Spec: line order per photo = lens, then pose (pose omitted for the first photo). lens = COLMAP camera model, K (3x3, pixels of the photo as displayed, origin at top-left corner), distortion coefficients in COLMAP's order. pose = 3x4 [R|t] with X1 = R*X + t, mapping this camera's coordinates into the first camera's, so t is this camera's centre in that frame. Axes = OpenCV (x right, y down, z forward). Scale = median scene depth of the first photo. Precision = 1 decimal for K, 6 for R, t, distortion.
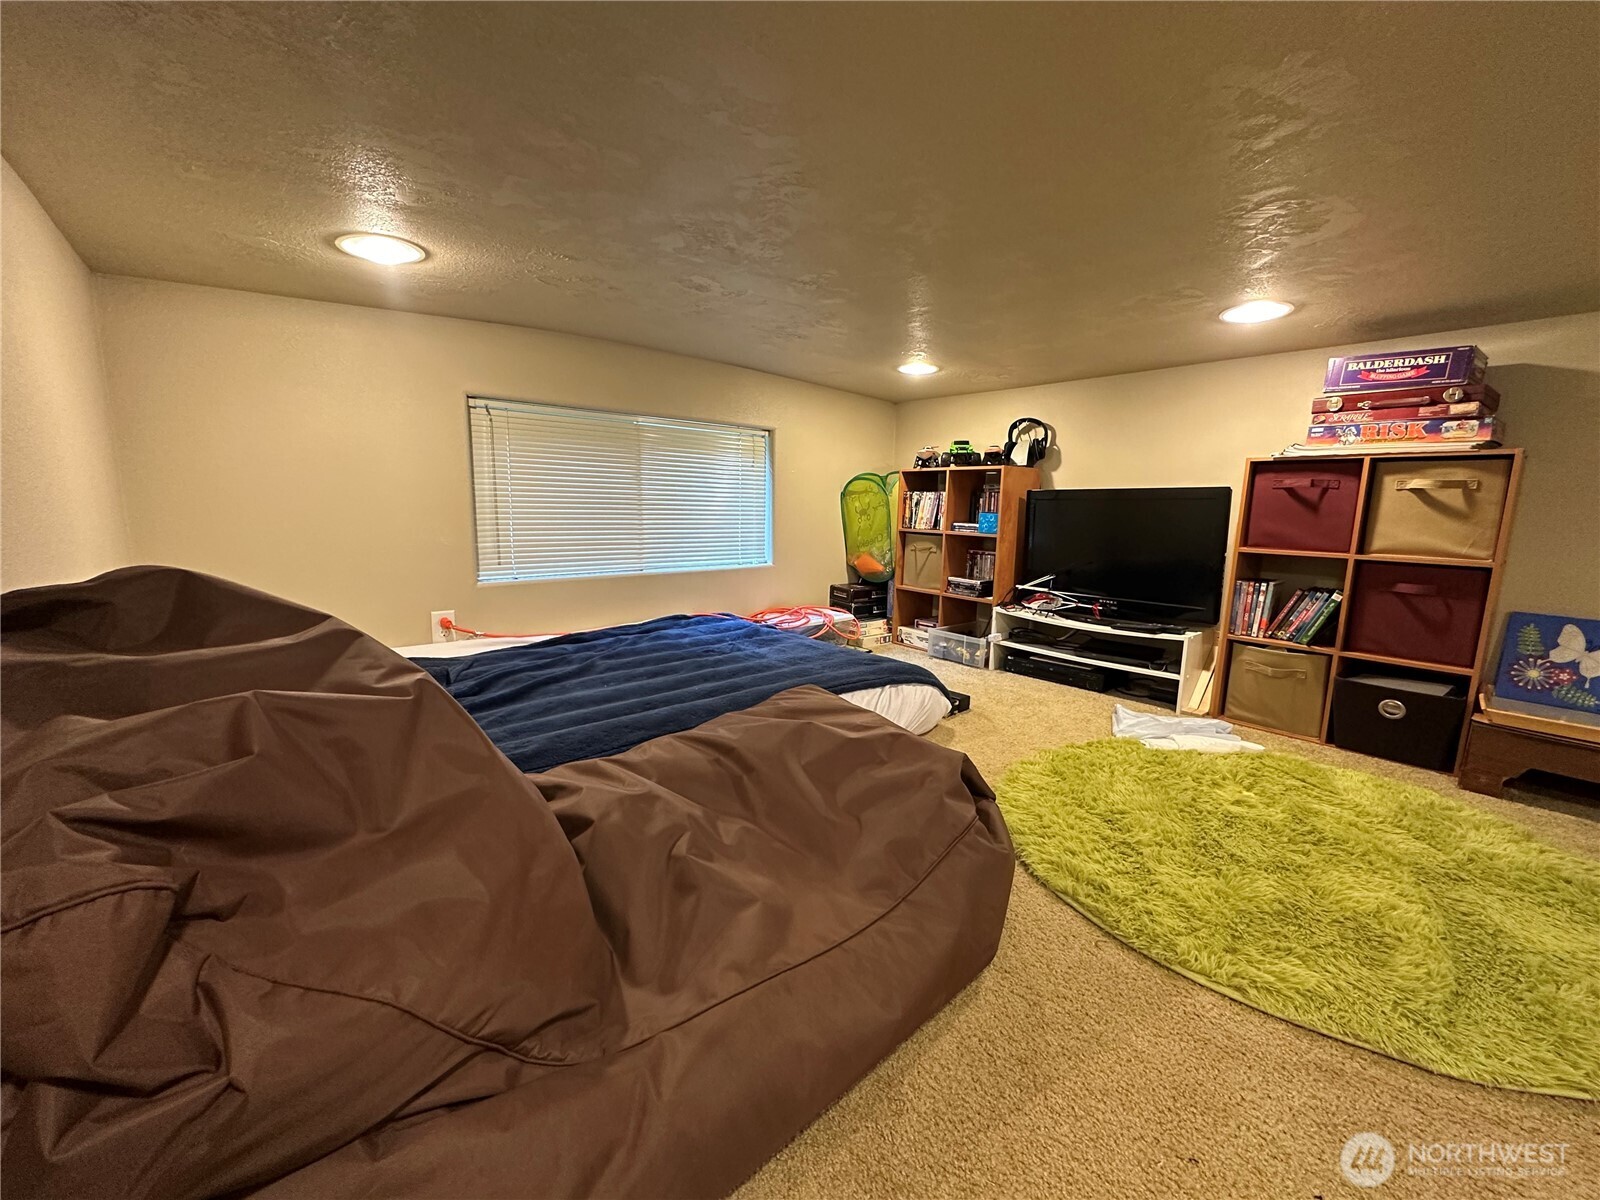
lens RADIAL K [[634.3, 0, 800.0], [0, 634.3, 600.0], [0, 0, 1]] dist [-0.000530, -0.000037]
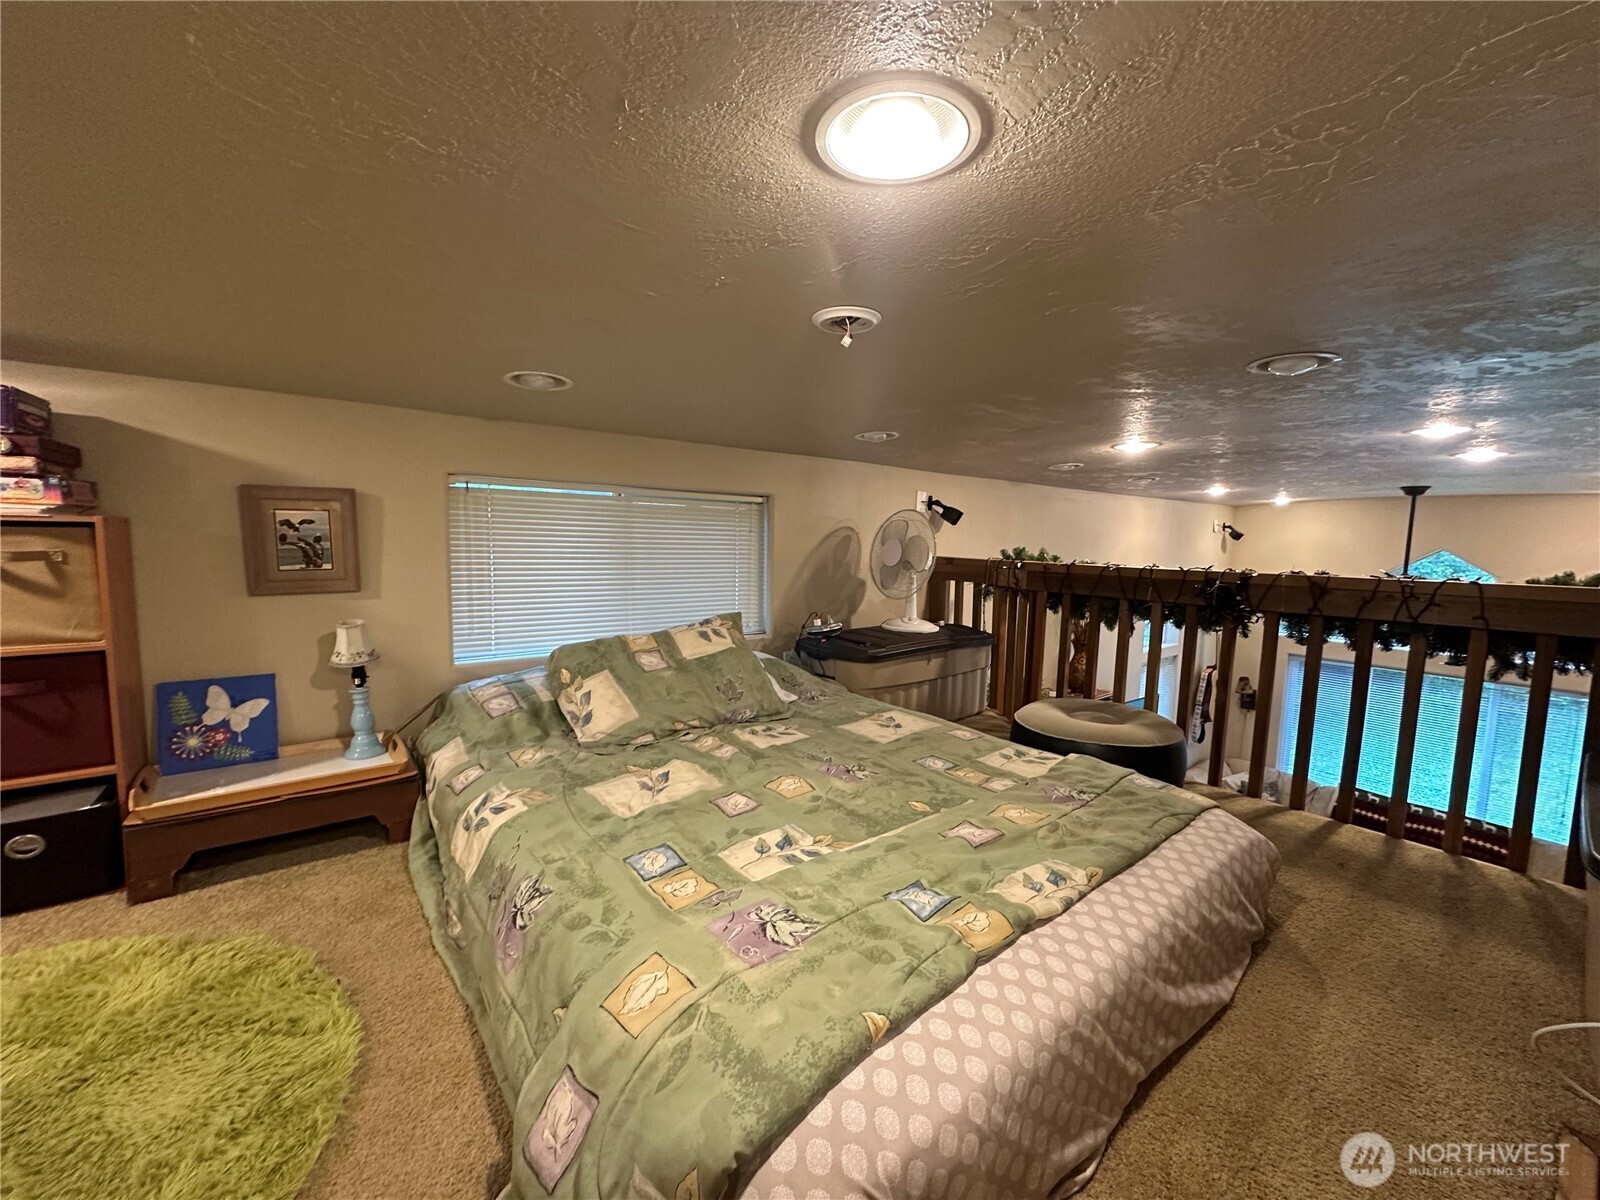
lens RADIAL K [[634.3, 0, 800.0], [0, 634.3, 600.0], [0, 0, 1]] dist [-0.000530, -0.000037]
pose [[0.043881, -0.122393, 0.991511, 0.266639], [0.133625, 0.984269, 0.115585, -0.089549], [-0.990060, 0.127418, 0.059546, -0.011447]]
